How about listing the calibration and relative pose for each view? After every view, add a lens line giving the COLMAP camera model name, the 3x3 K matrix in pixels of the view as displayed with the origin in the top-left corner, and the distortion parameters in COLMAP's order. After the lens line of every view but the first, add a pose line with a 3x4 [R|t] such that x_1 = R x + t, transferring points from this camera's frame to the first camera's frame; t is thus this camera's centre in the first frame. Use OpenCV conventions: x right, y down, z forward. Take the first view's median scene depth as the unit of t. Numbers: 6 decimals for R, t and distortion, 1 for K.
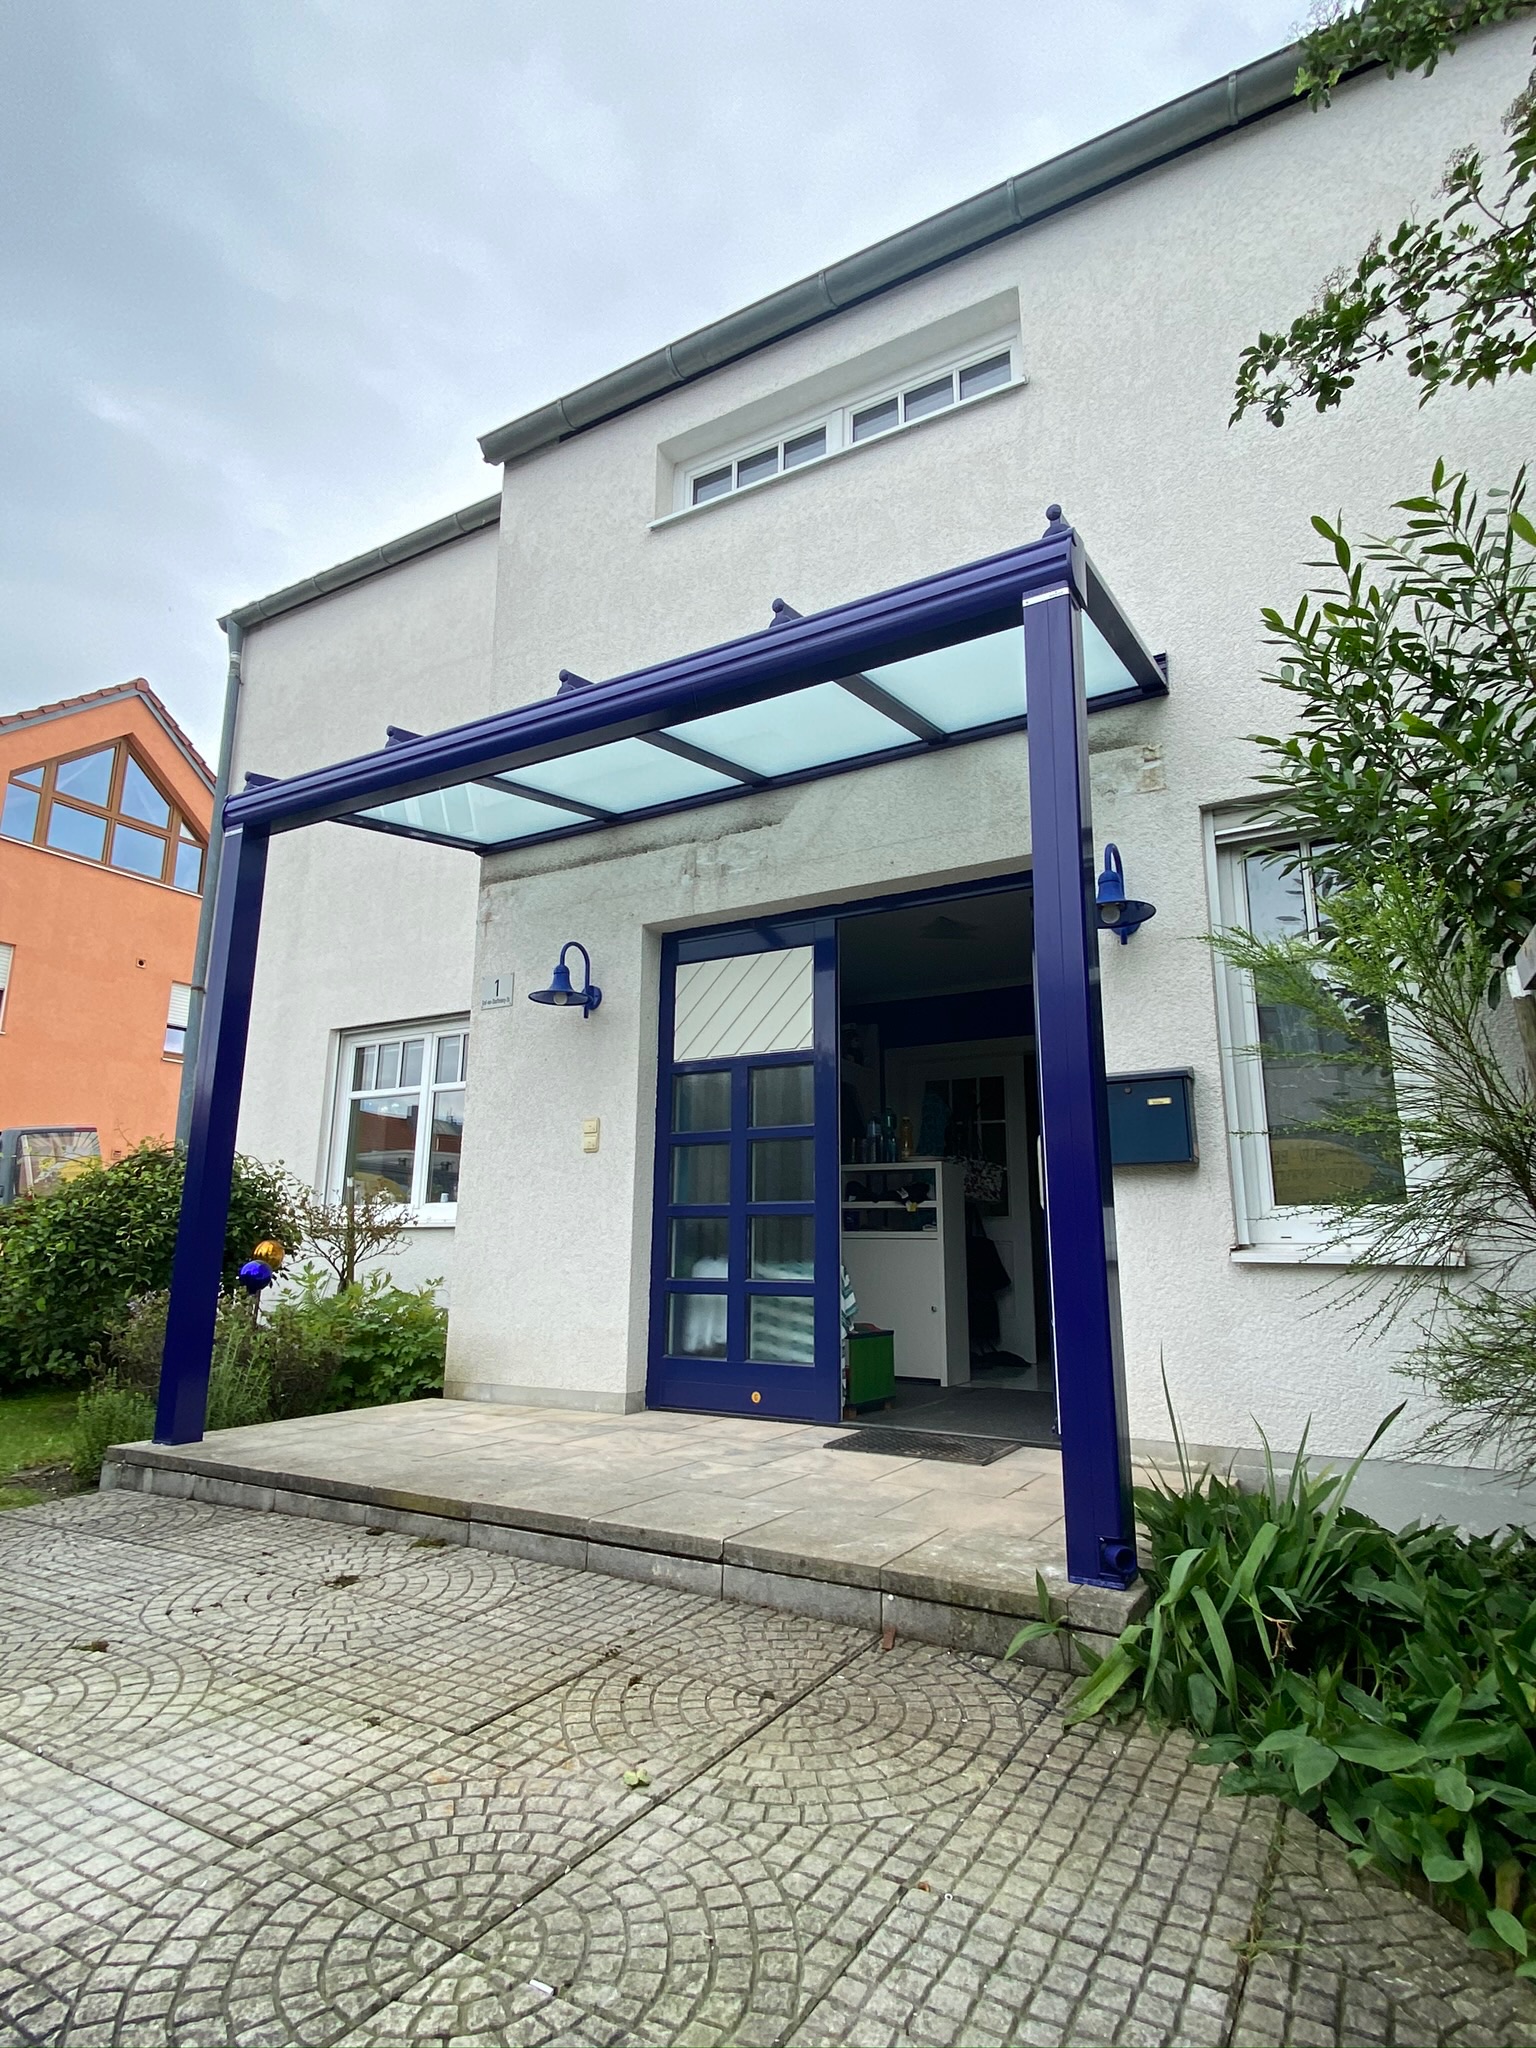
lens RADIAL K [[1107.0, 0, 781.8], [0, 1107.0, 1013.5], [0, 0, 1]] dist [0.012634, -0.014048]
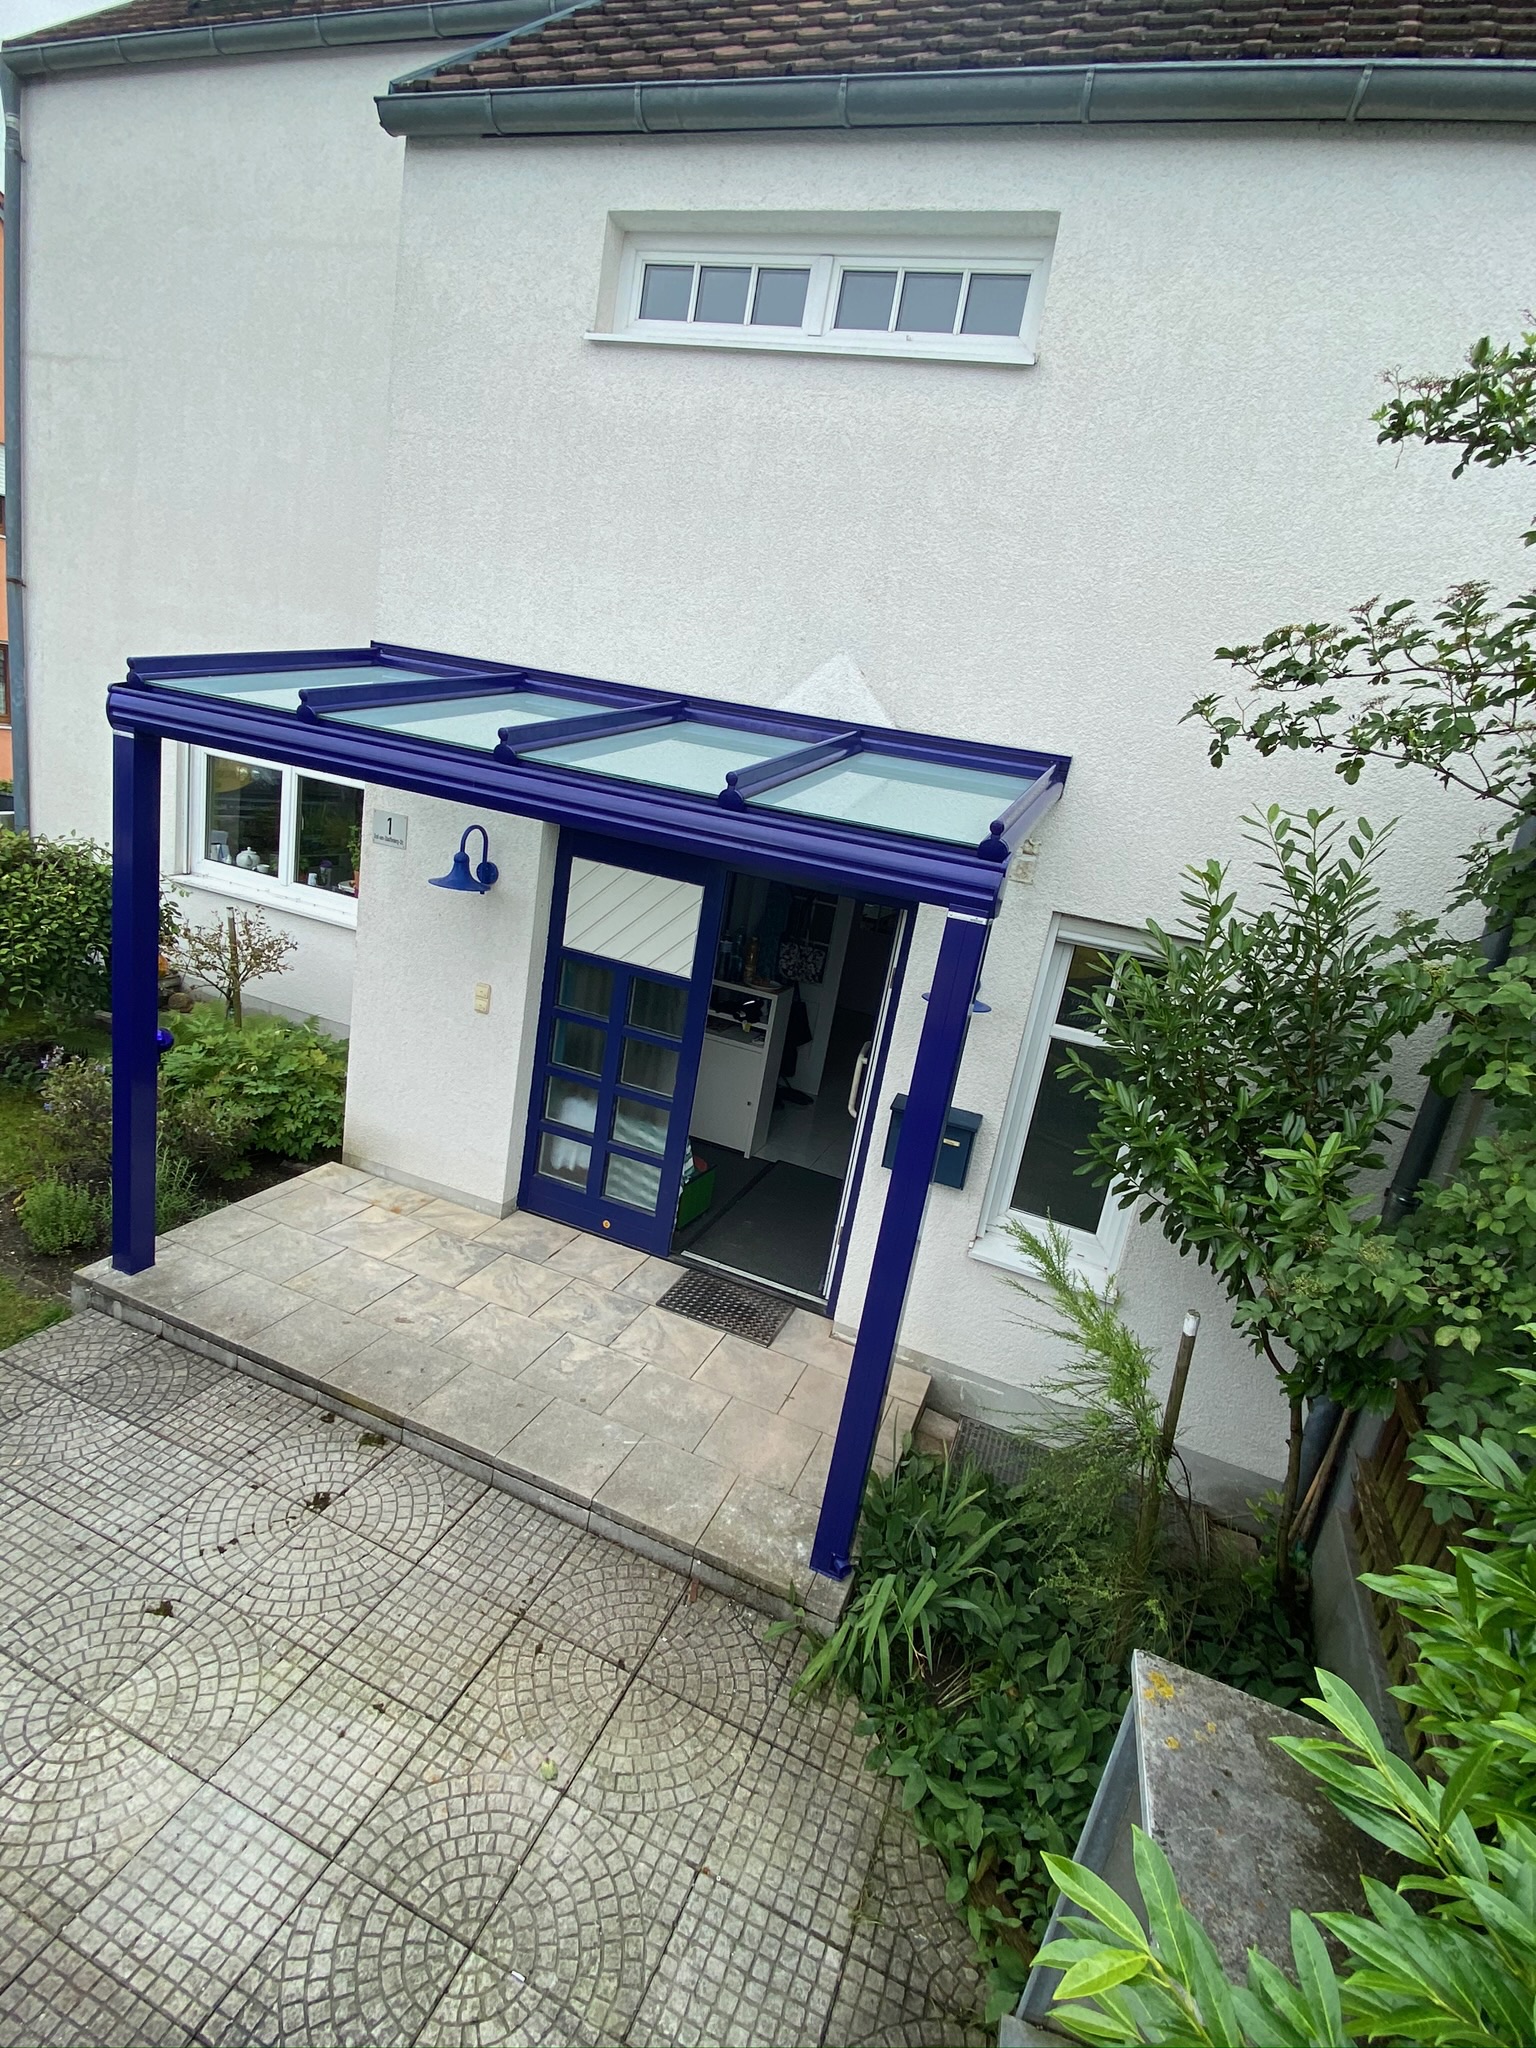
lens RADIAL K [[1020.0, 0, 786.7], [0, 1020.0, 1016.7], [0, 0, 1]] dist [0.010695, -0.015529]
pose [[0.972296, 0.111217, 0.205600, -0.159156], [-0.195486, 0.869121, 0.454327, -0.800167], [-0.128162, -0.481932, 0.866785, 0.085593]]
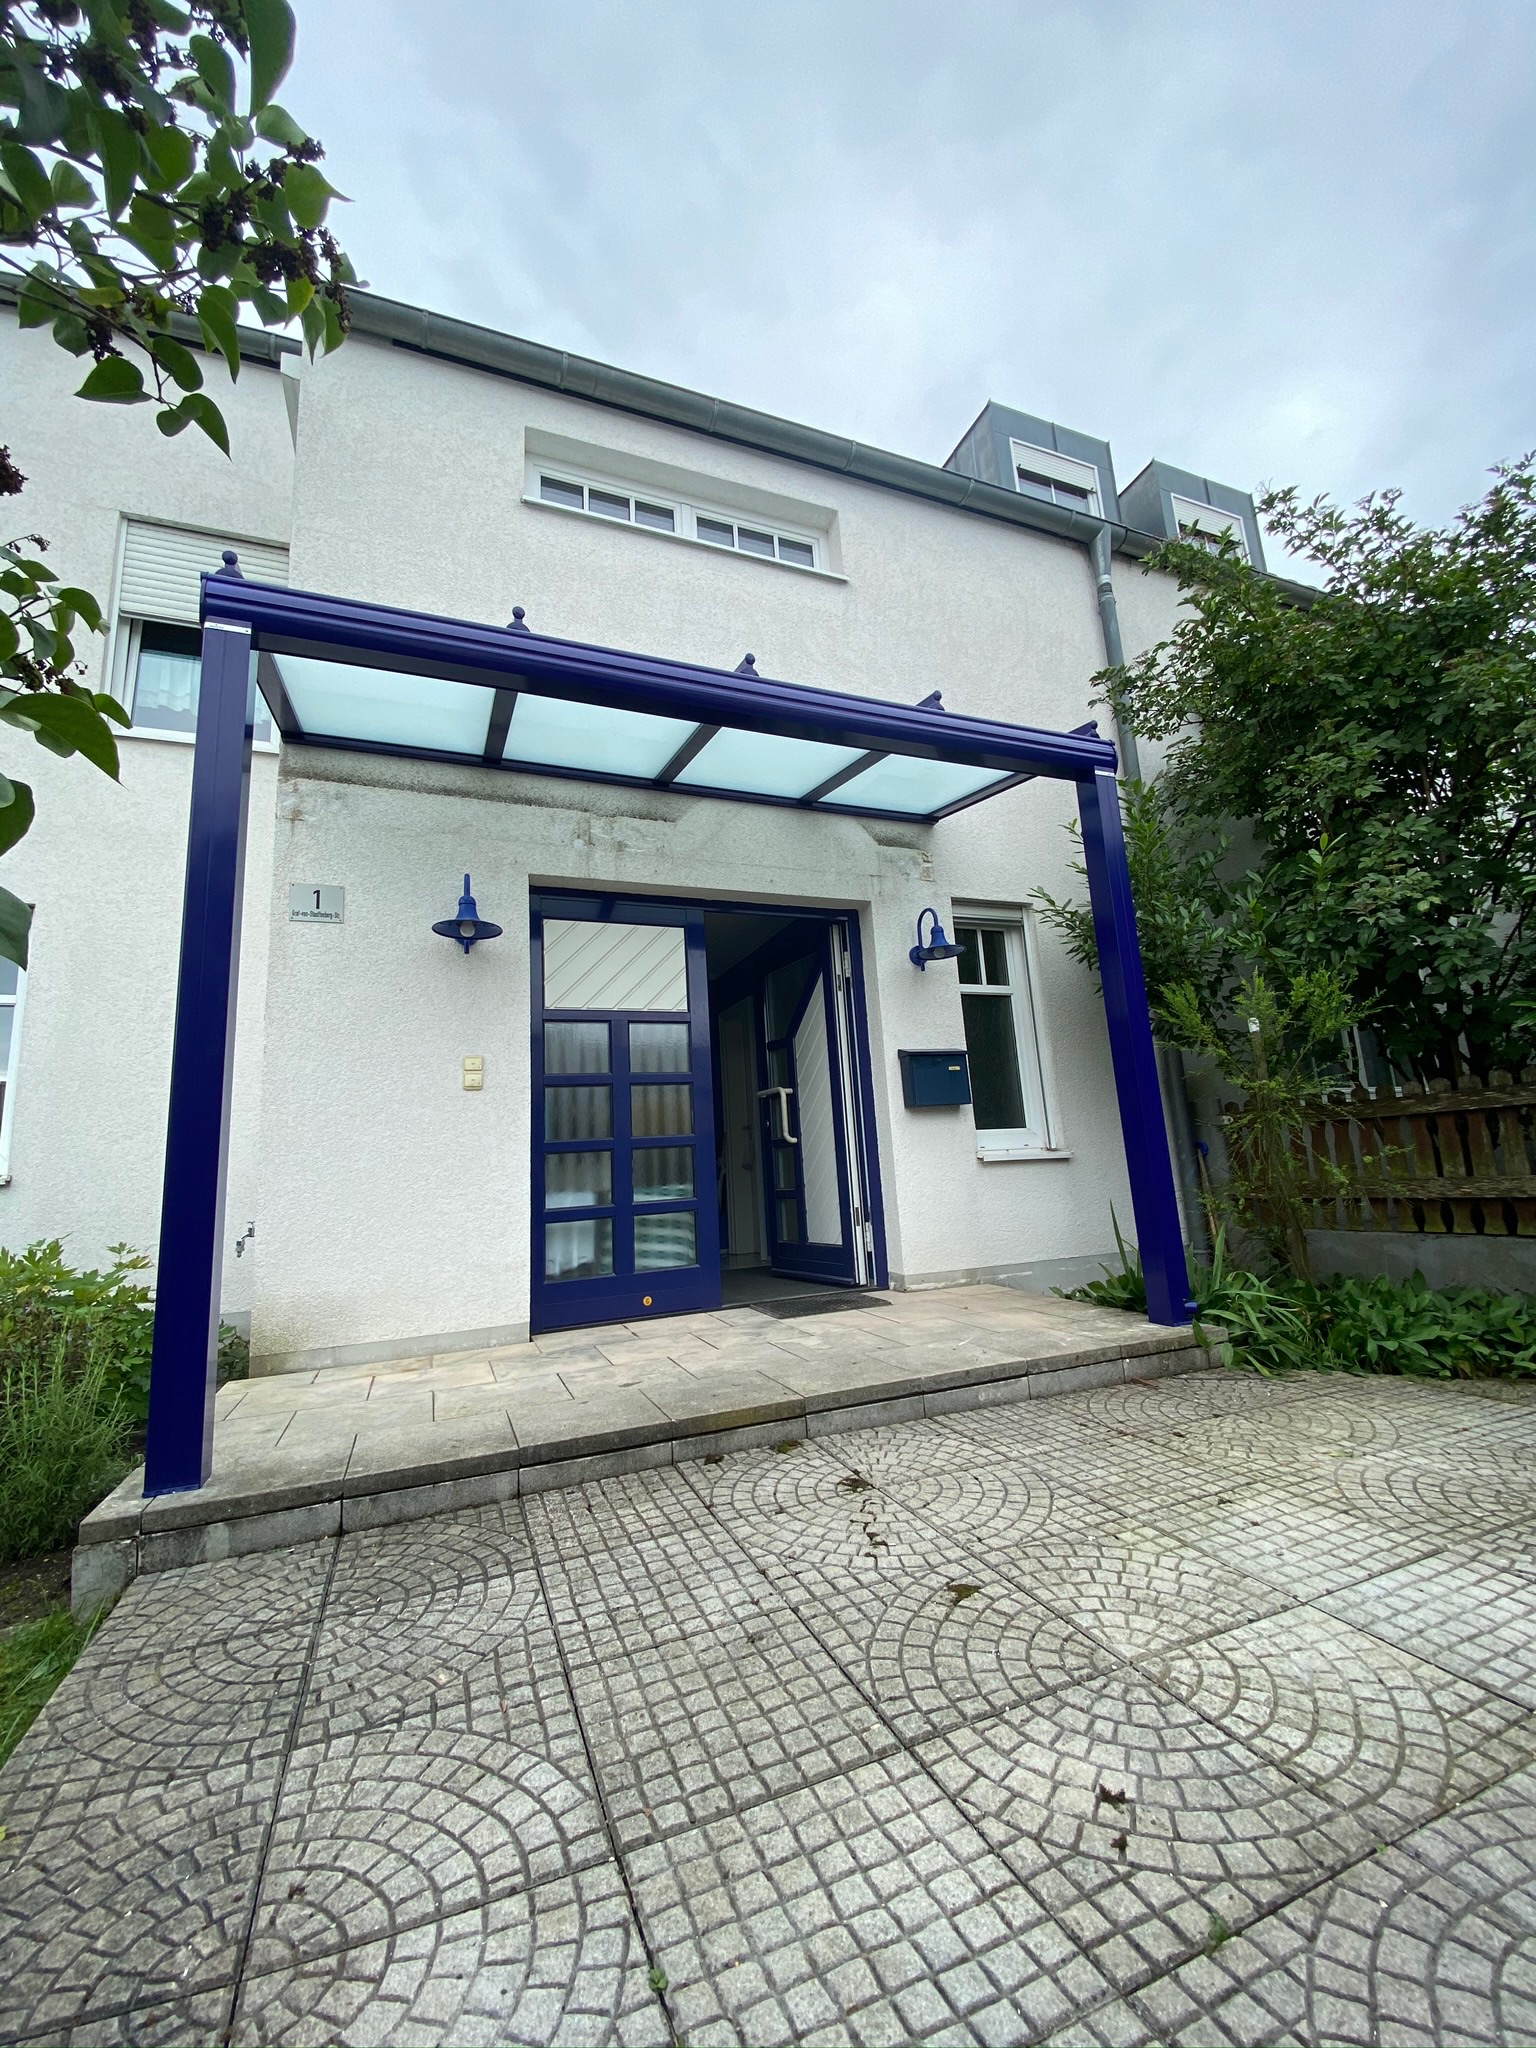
lens RADIAL K [[827.9, 0, 776.8], [0, 827.9, 1019.5], [0, 0, 1]] dist [-0.000090, -0.007110]
pose [[0.608982, 0.103860, 0.786355, -1.162241], [-0.109493, 0.992907, -0.046346, 0.132837], [-0.785590, -0.057876, 0.616034, 0.647921]]
